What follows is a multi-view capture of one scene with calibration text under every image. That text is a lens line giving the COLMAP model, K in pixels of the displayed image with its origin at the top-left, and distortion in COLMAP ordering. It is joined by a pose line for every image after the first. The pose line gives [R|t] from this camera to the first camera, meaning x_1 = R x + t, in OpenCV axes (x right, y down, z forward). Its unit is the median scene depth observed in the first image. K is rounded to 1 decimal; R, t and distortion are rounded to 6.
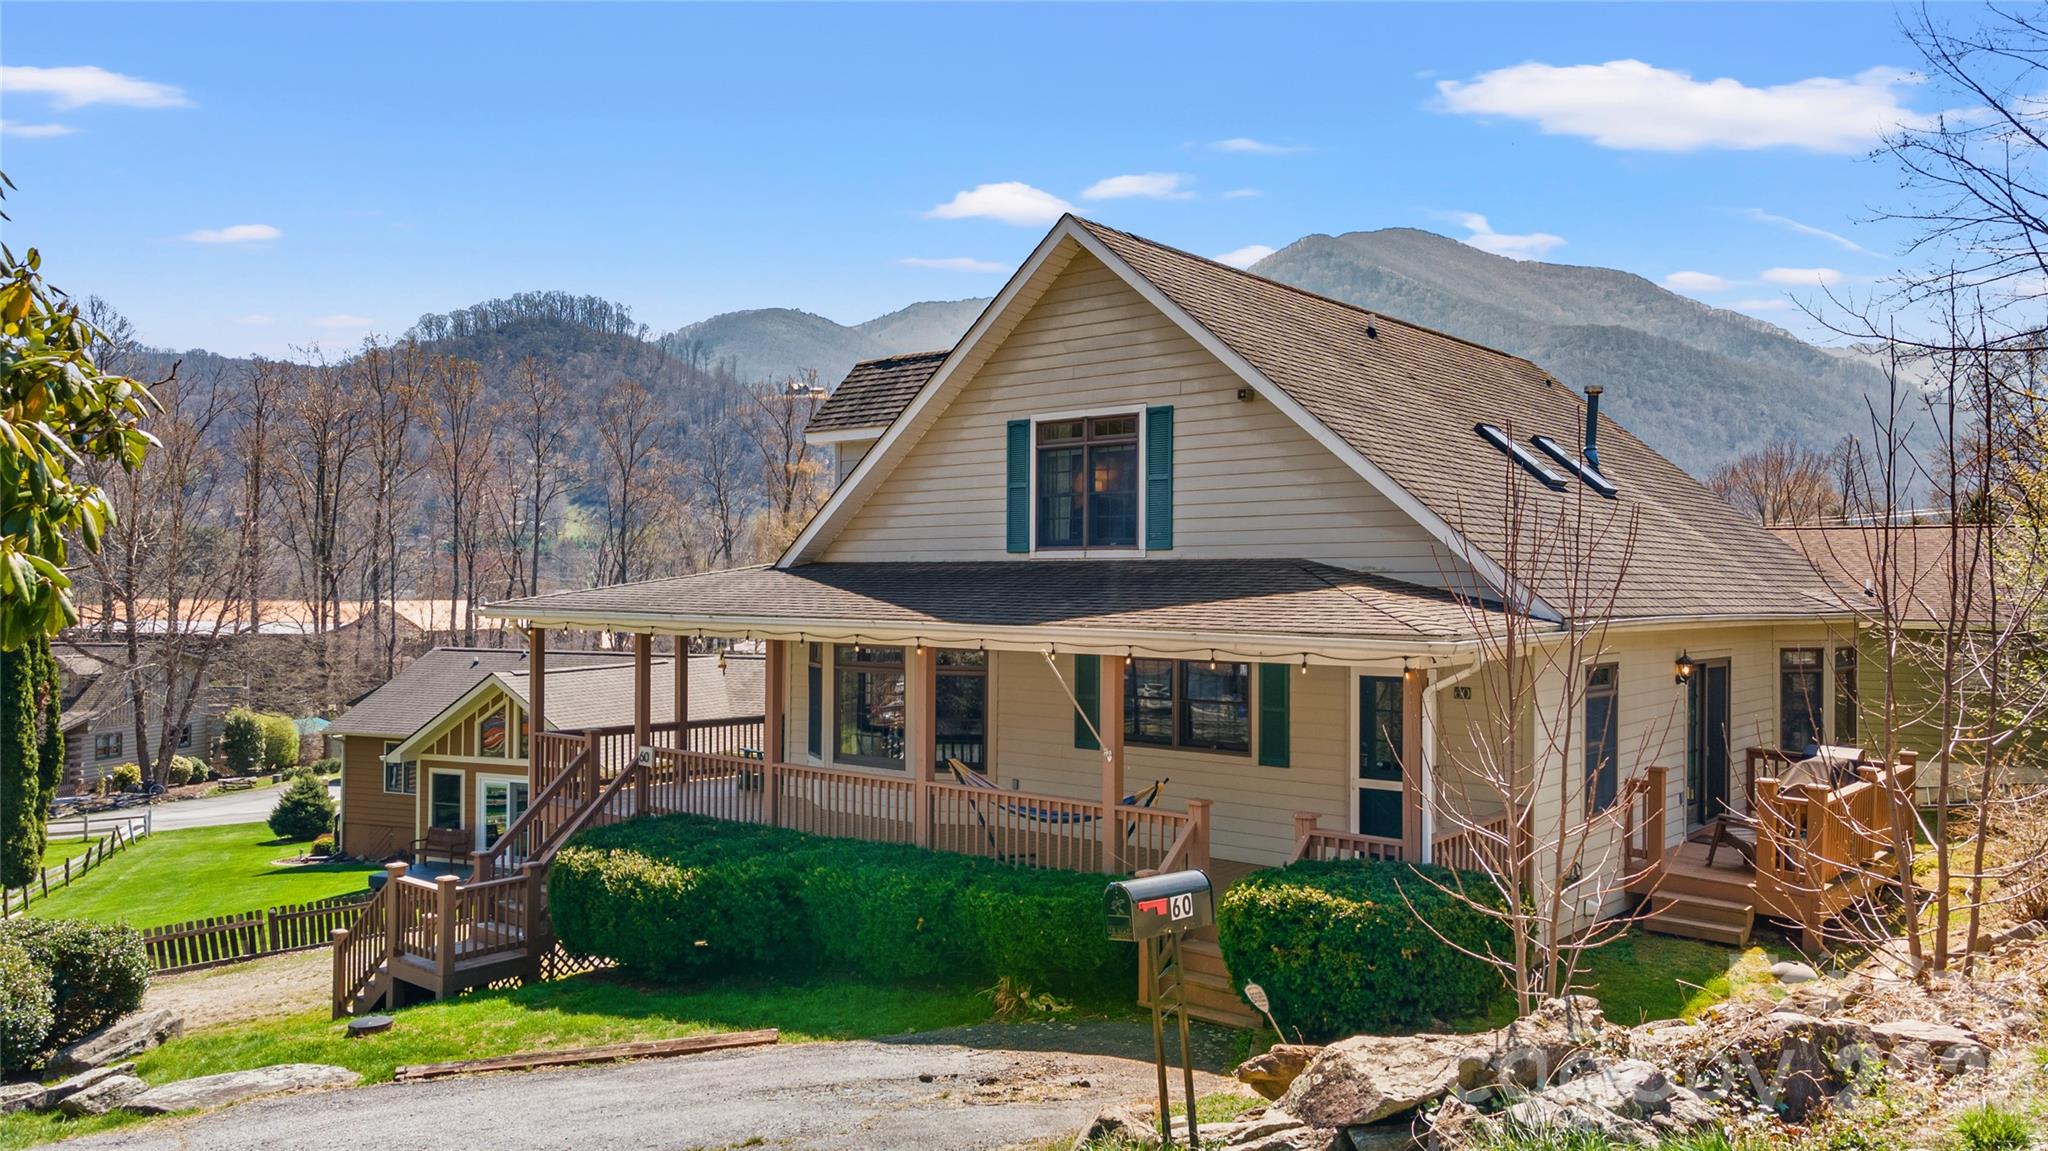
lens RADIAL K [[1485.3, 0, 1022.0], [0, 1485.3, 584.1], [0, 0, 1]] dist [0.046059, 0.001371]
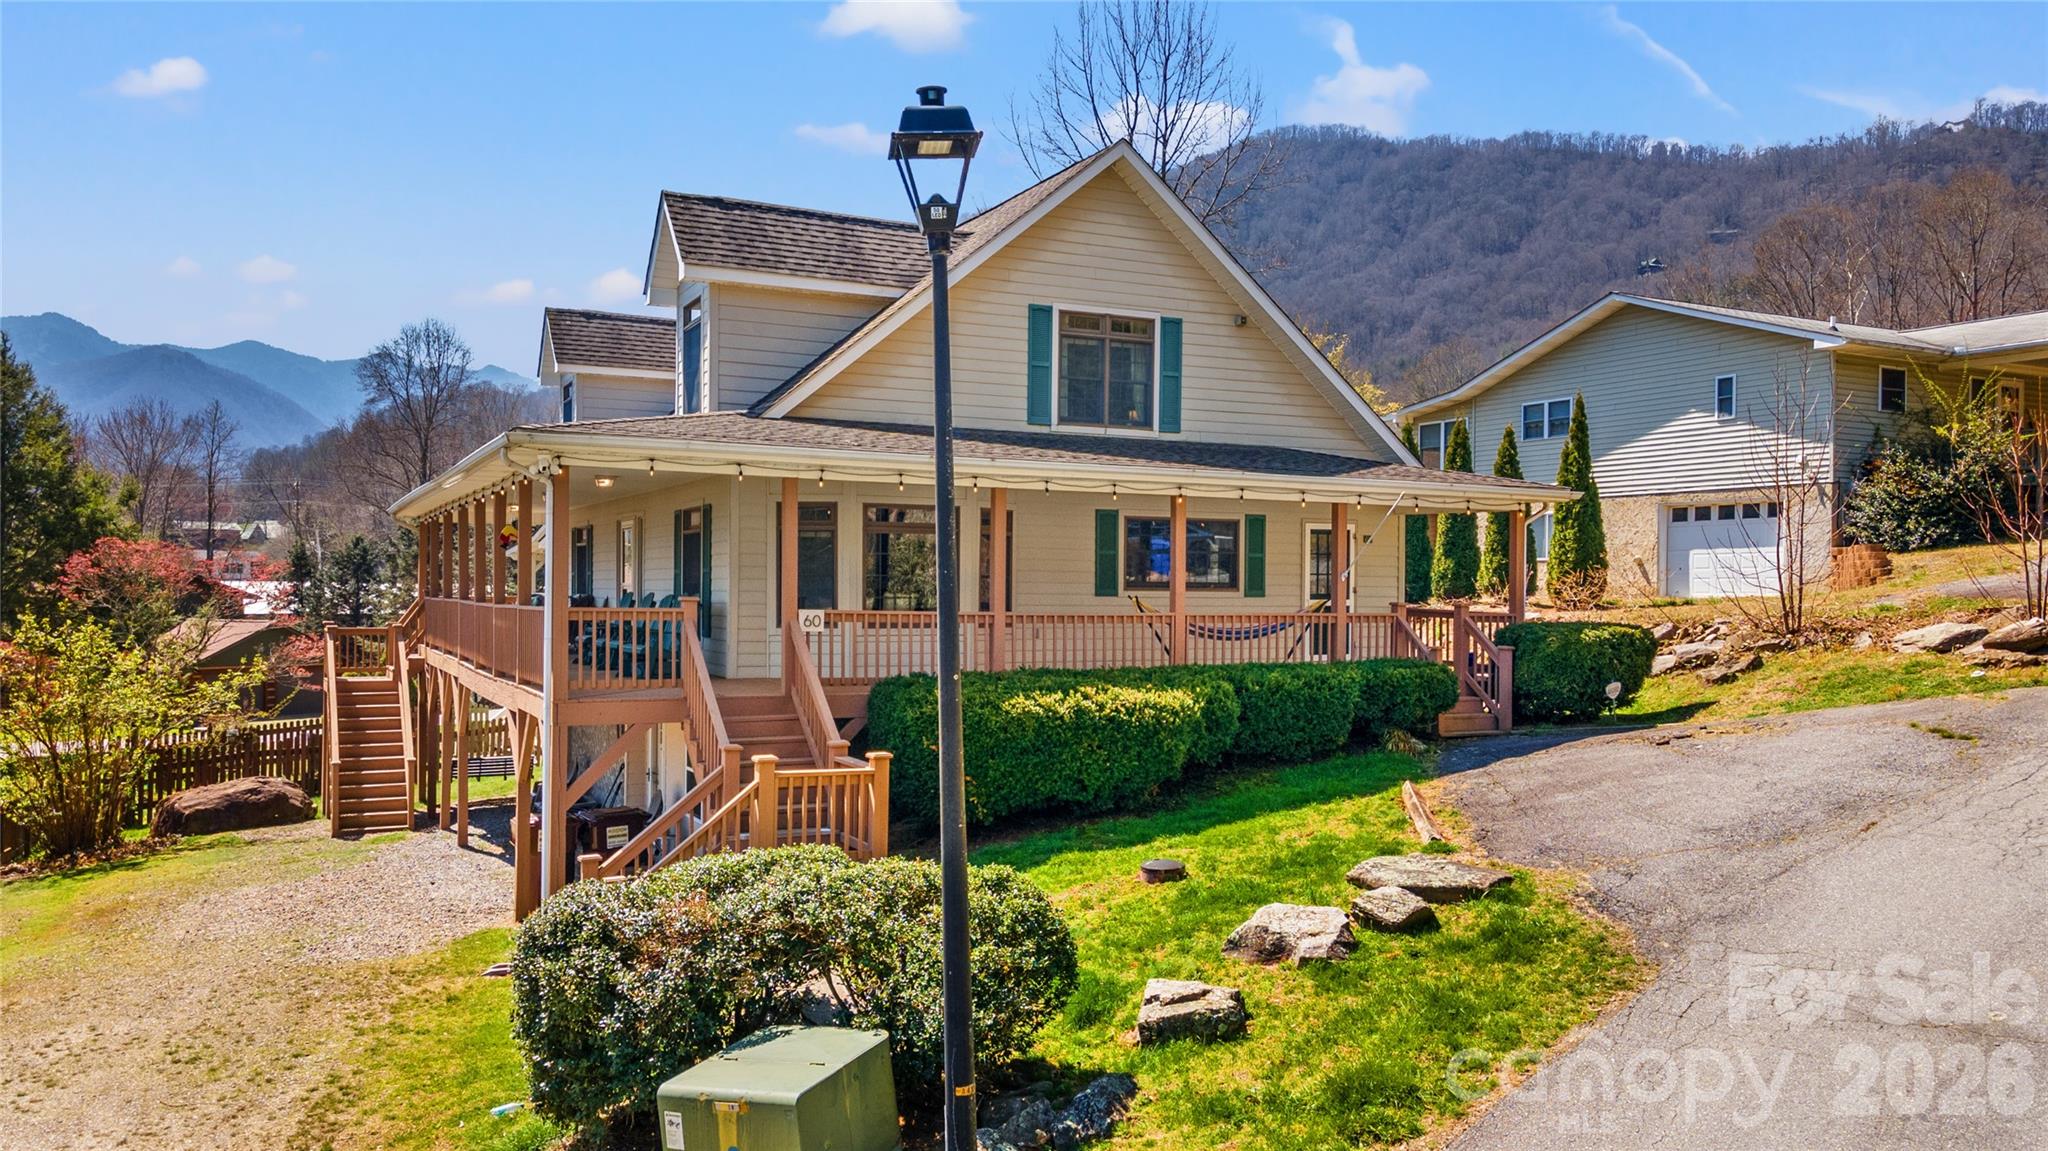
lens RADIAL K [[1485.3, 0, 1022.0], [0, 1485.3, 584.1], [0, 0, 1]] dist [0.046059, 0.001371]
pose [[0.405344, -0.002541, 0.914161, -1.091036], [-0.008121, 0.999947, 0.006380, 0.096875], [-0.914128, -0.010010, 0.405302, 0.598958]]
